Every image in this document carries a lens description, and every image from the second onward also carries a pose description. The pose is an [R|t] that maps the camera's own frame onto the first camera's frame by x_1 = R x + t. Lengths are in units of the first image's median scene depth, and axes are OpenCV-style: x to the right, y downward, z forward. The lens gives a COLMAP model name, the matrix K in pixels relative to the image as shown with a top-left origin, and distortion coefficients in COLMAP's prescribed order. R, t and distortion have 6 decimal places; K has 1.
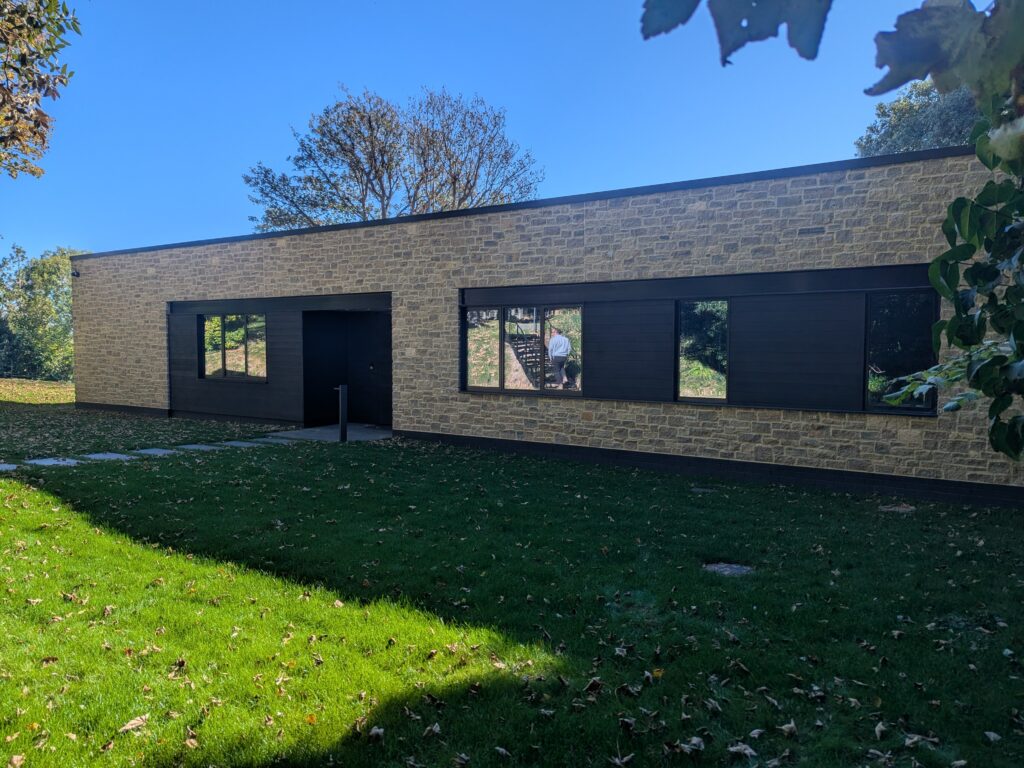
lens RADIAL K [[727.3, 0, 512.0], [0, 727.3, 384.0], [0, 0, 1]] dist [0.082359, -0.074700]
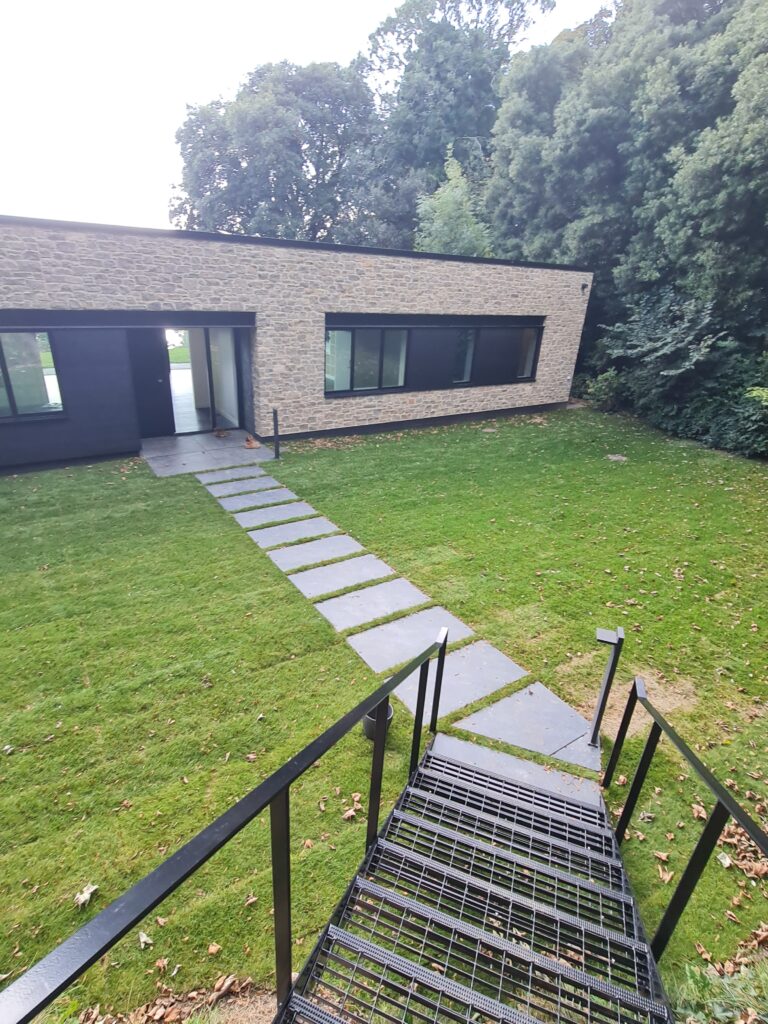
lens RADIAL K [[409.3, 0, 384.0], [0, 409.3, 512.0], [0, 0, 1]] dist [-0.001426, -0.000023]
pose [[0.479039, -0.334562, 0.811535, -0.704555], [0.081936, 0.937523, 0.338136, -0.036956], [-0.873961, -0.095487, 0.476523, 0.517181]]
